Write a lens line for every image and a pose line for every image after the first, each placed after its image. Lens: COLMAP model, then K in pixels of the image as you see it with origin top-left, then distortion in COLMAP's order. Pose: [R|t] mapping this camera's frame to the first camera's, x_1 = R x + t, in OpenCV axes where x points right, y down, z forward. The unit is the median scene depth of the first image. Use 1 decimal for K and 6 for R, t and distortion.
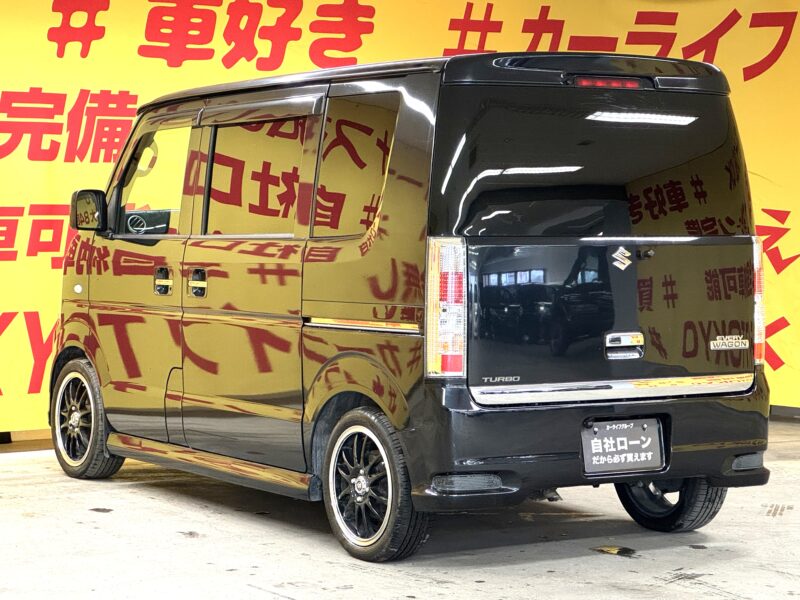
lens RADIAL K [[2078.2, 0, 438.6], [0, 2078.2, 331.8], [0, 0, 1]] dist [0.069115, 0.000000]
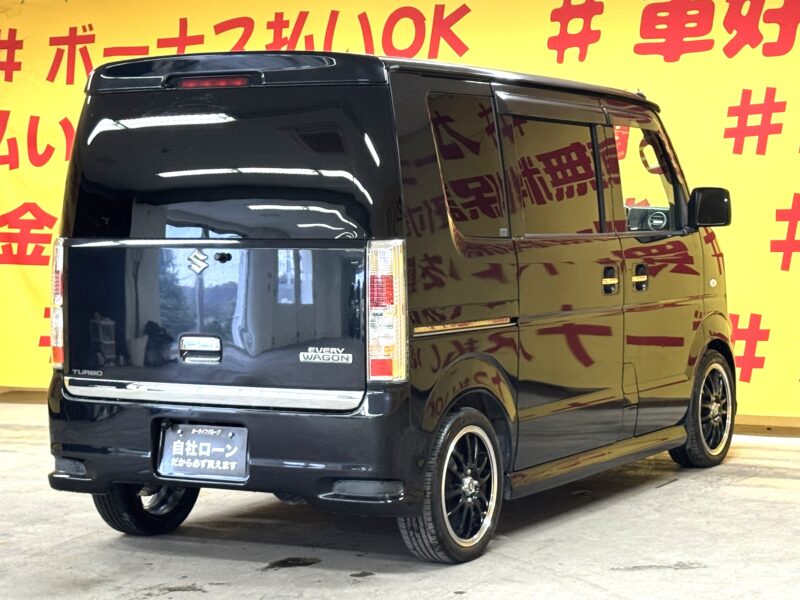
lens RADIAL K [[2044.1, 0, 404.1], [0, 2044.1, 297.5], [0, 0, 1]] dist [0.164139, 0.000000]
pose [[0.445917, 0.034409, -0.894413, 0.723037], [-0.040759, 0.999005, 0.018112, -0.028683], [0.894146, 0.028379, 0.446876, 0.469655]]
